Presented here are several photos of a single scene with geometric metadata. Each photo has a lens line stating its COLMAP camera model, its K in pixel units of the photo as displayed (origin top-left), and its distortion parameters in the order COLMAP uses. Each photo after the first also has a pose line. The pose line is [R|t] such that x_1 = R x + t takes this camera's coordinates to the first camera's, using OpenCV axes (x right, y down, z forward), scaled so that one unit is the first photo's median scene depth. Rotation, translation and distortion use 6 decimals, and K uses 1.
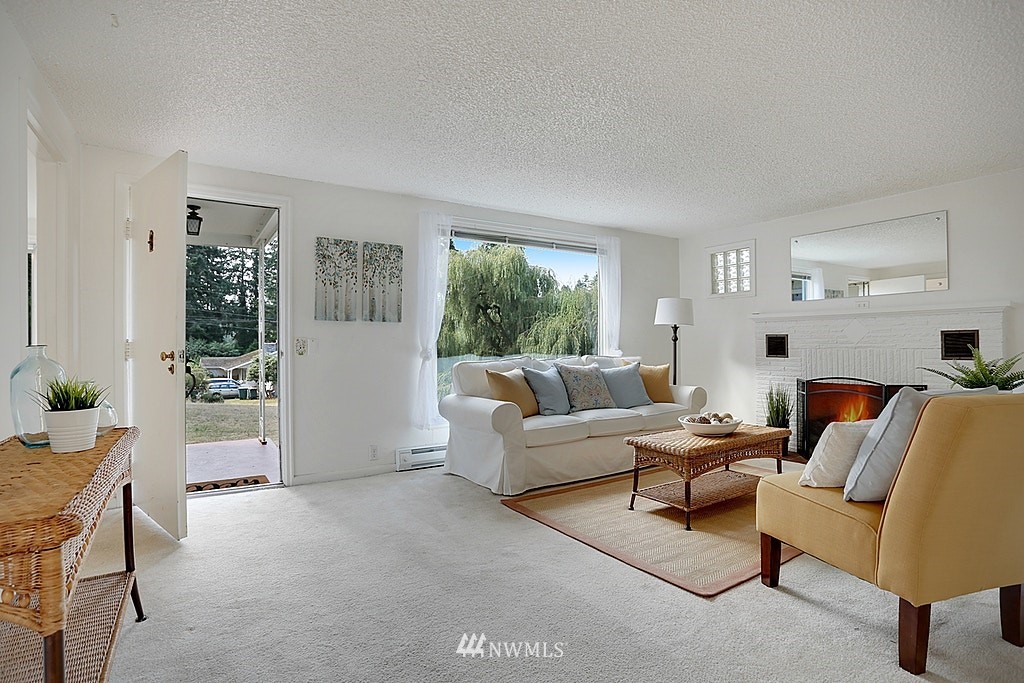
lens RADIAL K [[519.6, 0, 512.0], [0, 519.6, 341.5], [0, 0, 1]] dist [-0.003108, -0.000683]
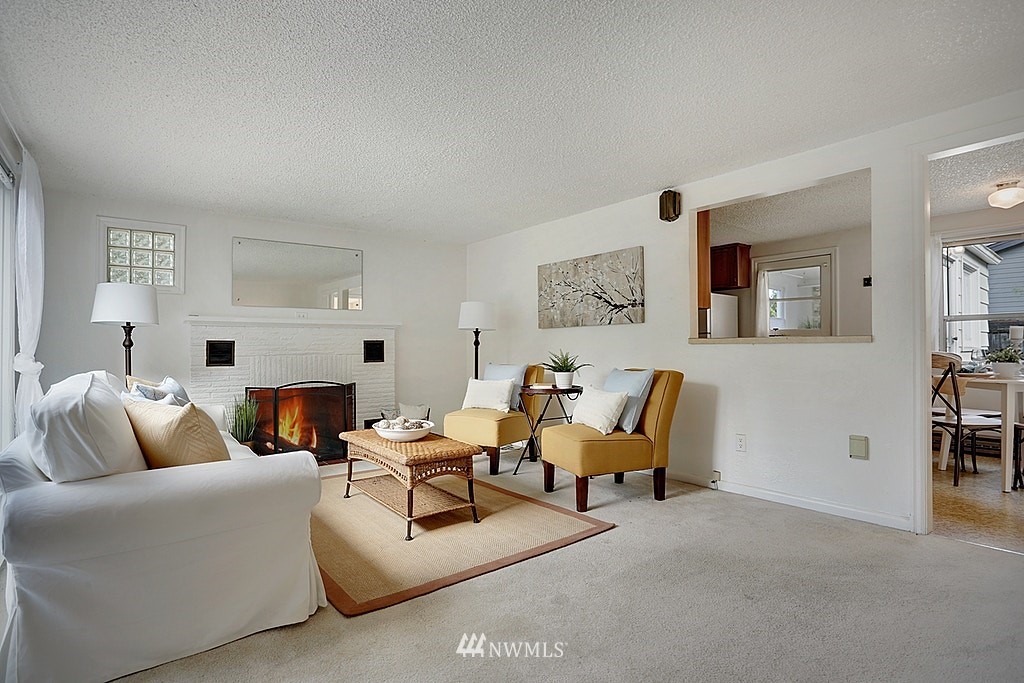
lens RADIAL K [[519.6, 0, 512.0], [0, 519.6, 341.5], [0, 0, 1]] dist [-0.003108, -0.000683]
pose [[-0.087670, 0.019797, 0.995953, -0.577198], [0.003129, 0.999803, -0.019598, 0.009685], [-0.996145, 0.001398, -0.087714, 0.794780]]
